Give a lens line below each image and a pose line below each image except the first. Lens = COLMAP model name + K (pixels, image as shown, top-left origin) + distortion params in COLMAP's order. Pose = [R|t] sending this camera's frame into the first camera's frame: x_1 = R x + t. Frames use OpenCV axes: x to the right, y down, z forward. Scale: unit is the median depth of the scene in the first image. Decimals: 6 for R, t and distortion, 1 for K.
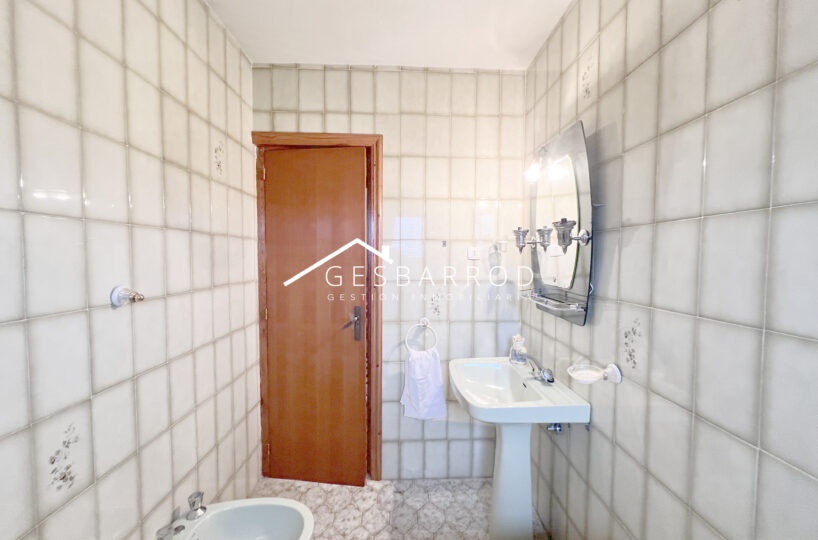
lens RADIAL K [[326.5, 0, 409.9], [0, 326.5, 270.4], [0, 0, 1]] dist [-0.001222, -0.000078]
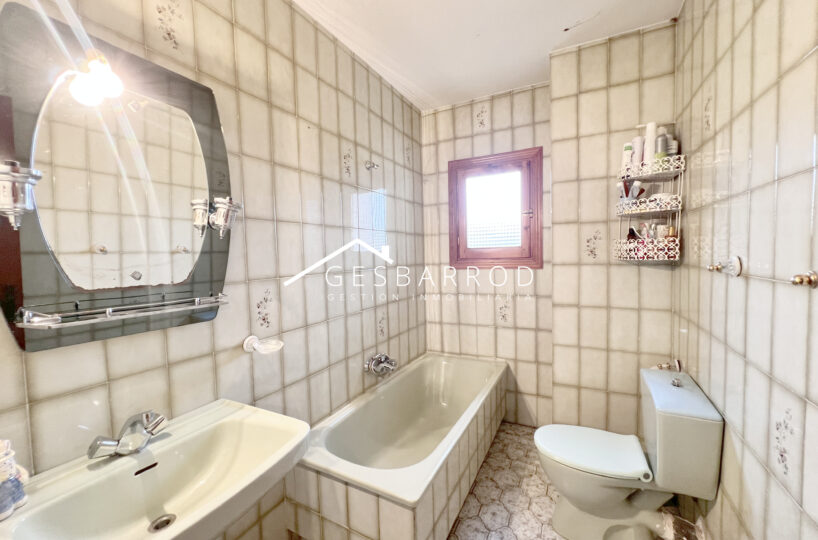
lens RADIAL K [[326.5, 0, 409.9], [0, 326.5, 270.4], [0, 0, 1]] dist [-0.001222, -0.000078]
pose [[-0.872080, -0.005208, 0.489336, -0.501181], [0.042619, 0.995336, 0.086547, -0.022976], [-0.487504, 0.096331, -0.867790, 1.963237]]
